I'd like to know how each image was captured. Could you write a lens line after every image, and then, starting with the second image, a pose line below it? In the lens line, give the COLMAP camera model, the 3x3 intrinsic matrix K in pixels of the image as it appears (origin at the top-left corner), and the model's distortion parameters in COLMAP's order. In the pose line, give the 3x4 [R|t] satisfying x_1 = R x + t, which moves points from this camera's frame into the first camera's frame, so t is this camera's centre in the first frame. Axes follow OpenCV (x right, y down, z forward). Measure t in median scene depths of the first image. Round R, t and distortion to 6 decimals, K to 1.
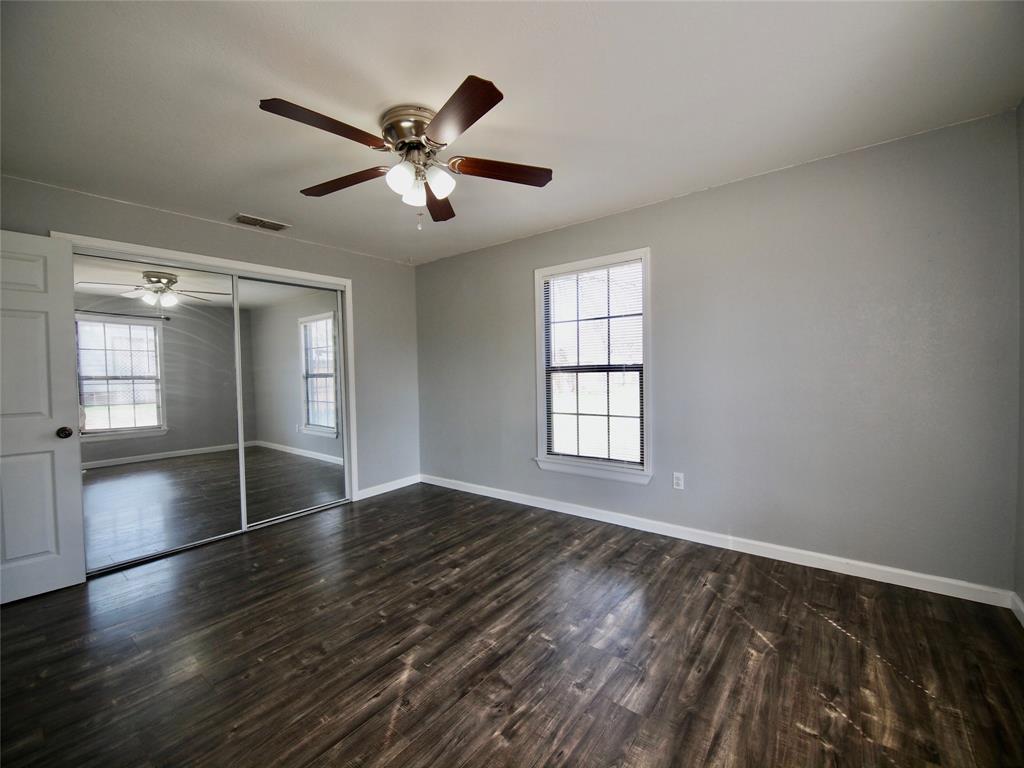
lens RADIAL K [[428.4, 0, 512.3], [0, 428.4, 382.6], [0, 0, 1]] dist [-0.016846, -0.002264]
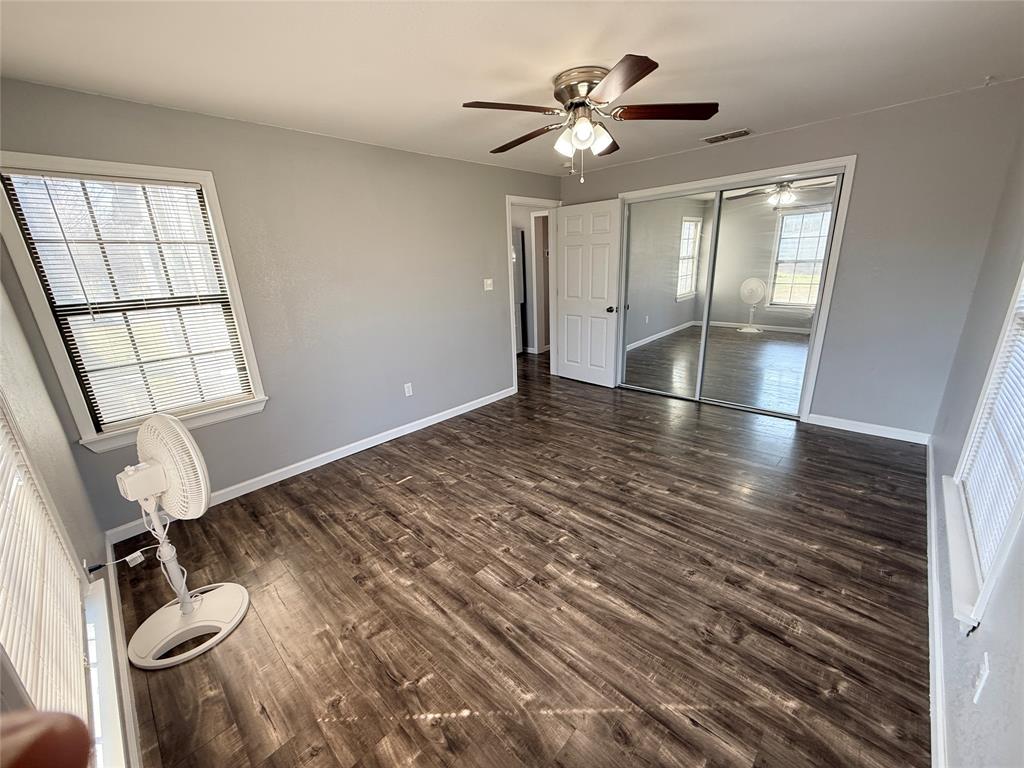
lens RADIAL K [[405.4, 0, 515.3], [0, 405.4, 387.7], [0, 0, 1]] dist [0.010113, -0.000333]
pose [[-0.095139, 0.335575, -0.937197, 1.057025], [0.020827, 0.941932, 0.335157, -0.220504], [0.995246, 0.012367, -0.096603, 0.969523]]
